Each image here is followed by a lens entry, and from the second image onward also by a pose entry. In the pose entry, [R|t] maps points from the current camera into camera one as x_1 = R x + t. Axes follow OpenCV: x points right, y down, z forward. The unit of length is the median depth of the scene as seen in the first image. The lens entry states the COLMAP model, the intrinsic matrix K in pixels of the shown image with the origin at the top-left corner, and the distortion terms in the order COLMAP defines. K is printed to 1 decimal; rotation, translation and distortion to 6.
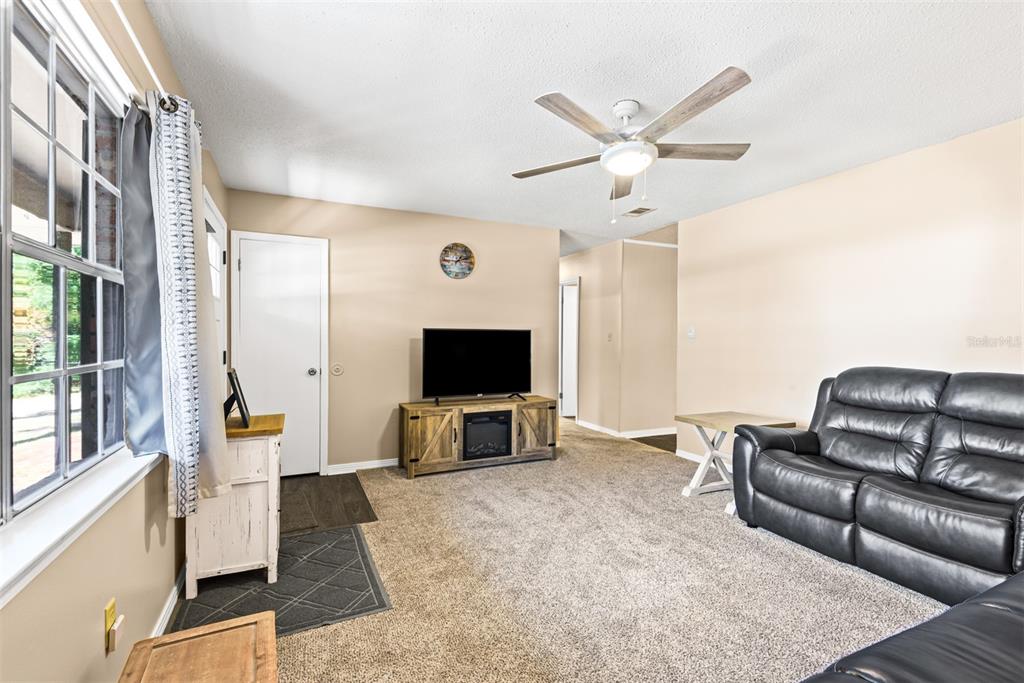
lens RADIAL K [[470.1, 0, 512.0], [0, 470.1, 341.5], [0, 0, 1]] dist [0.072274, 0.000004]
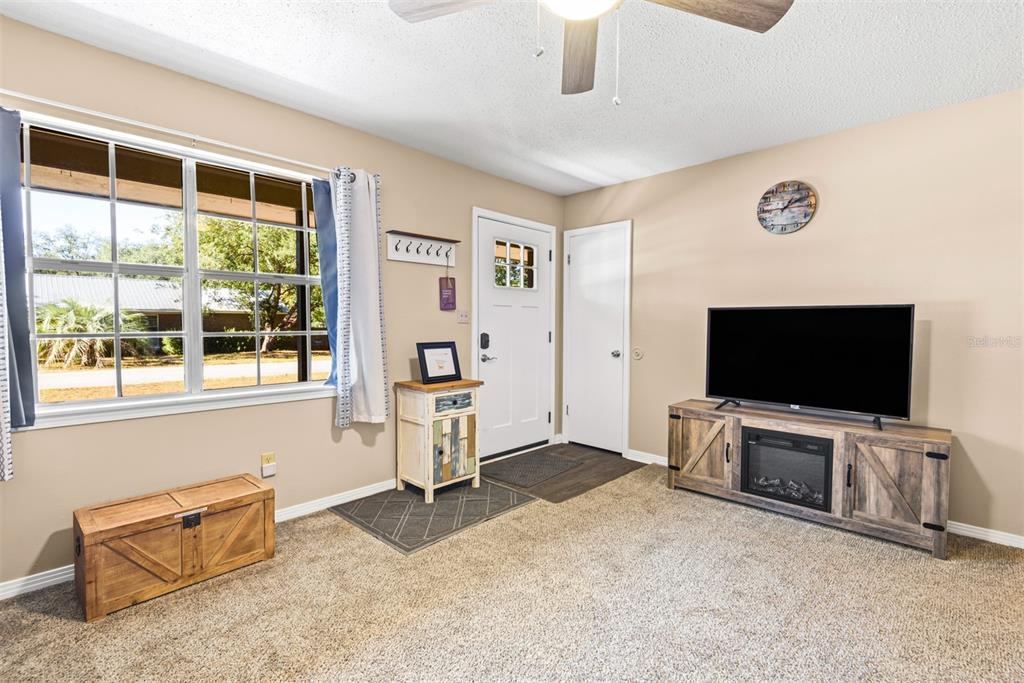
lens RADIAL K [[470.1, 0, 512.0], [0, 470.1, 341.5], [0, 0, 1]] dist [0.030907, -0.000329]
pose [[0.361621, 0.035888, -0.931634, 0.435350], [-0.010769, 0.999353, 0.034317, 0.004757], [0.932263, -0.002377, 0.361773, 0.419490]]
